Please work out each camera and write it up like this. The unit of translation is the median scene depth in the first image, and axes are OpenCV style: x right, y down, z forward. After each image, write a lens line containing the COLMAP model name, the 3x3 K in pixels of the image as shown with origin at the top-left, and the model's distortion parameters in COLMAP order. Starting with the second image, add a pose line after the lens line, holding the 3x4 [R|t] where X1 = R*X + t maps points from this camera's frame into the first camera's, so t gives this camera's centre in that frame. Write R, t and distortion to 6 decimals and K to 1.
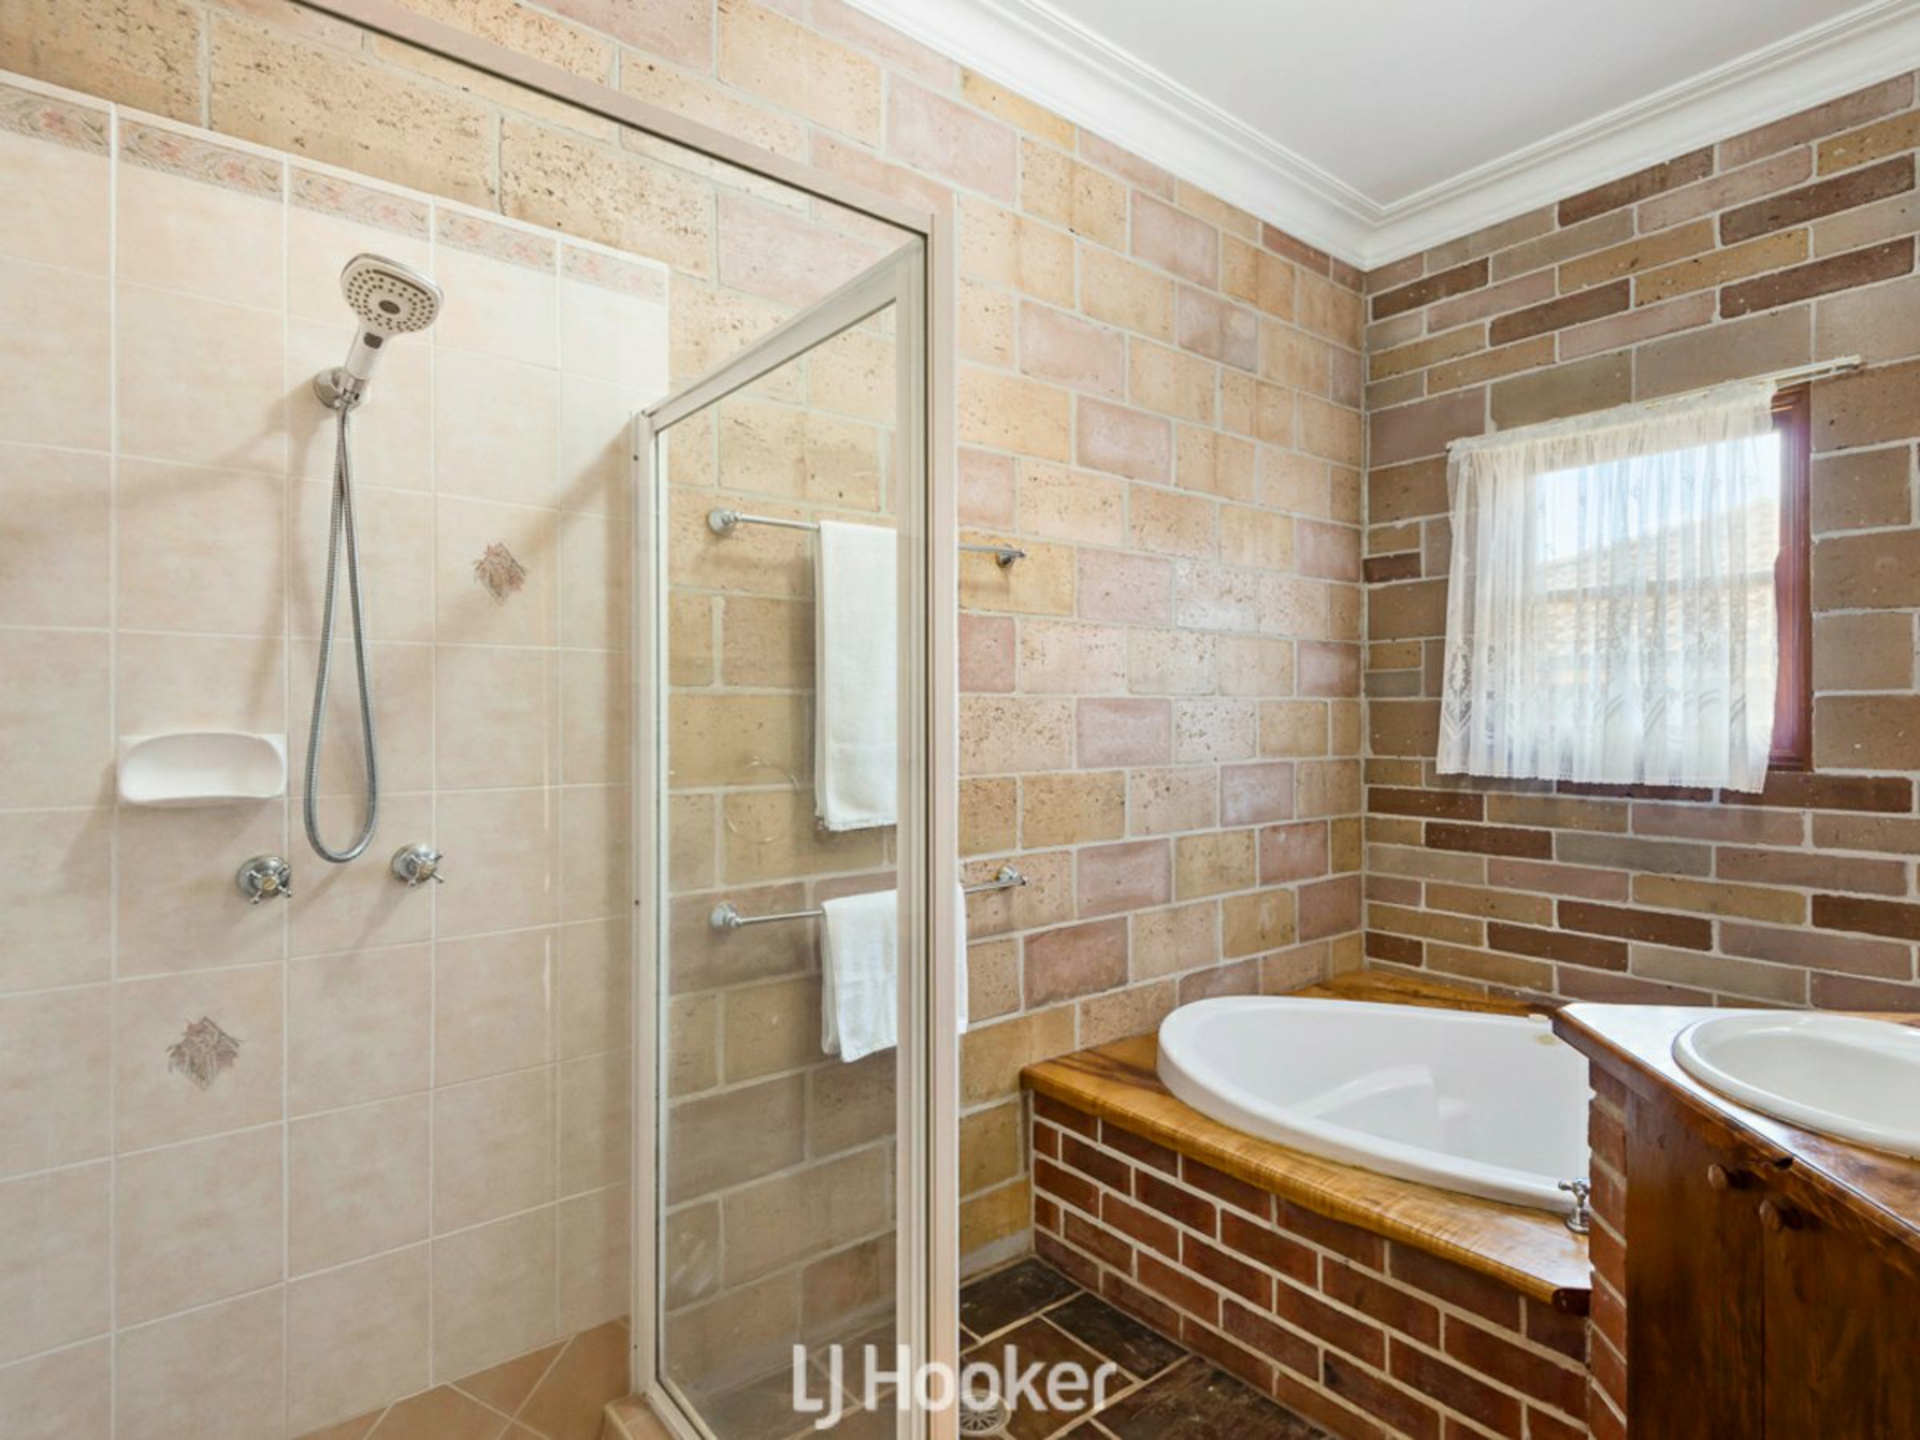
lens RADIAL K [[1011.9, 0, 960.0], [0, 1011.9, 720.0], [0, 0, 1]] dist [0.044338, -0.033853]
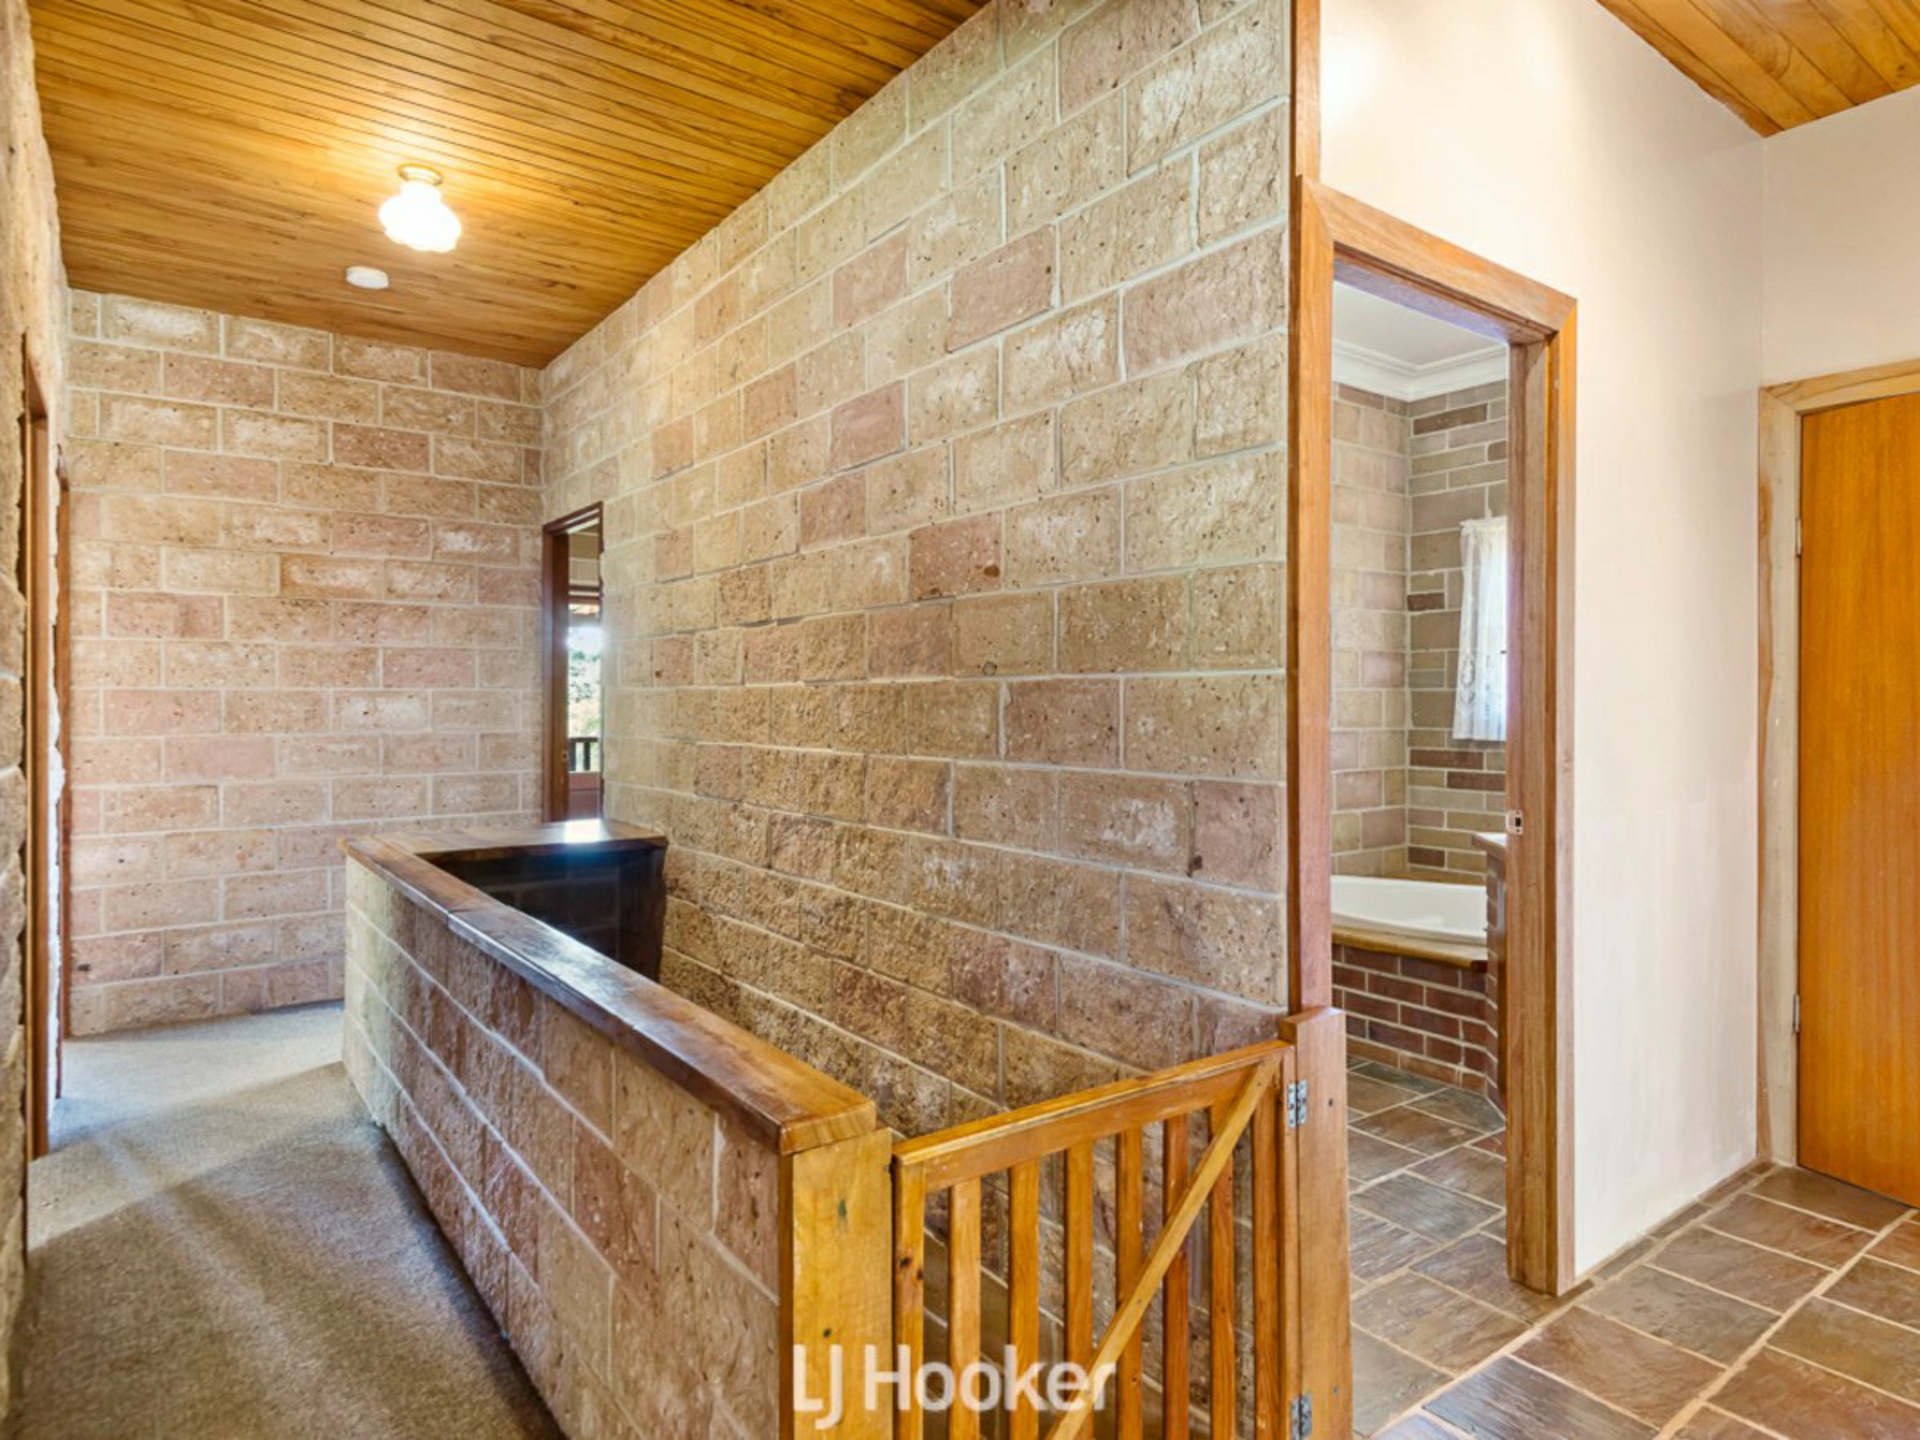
lens RADIAL K [[1112.5, 0, 972.4], [0, 1112.5, 714.2], [0, 0, 1]] dist [0.034053, -0.000125]
pose [[0.999632, -0.000539, -0.027122, -0.202057], [0.000791, 0.999957, 0.009277, -0.000360], [0.027116, -0.009295, 0.999589, -0.677564]]
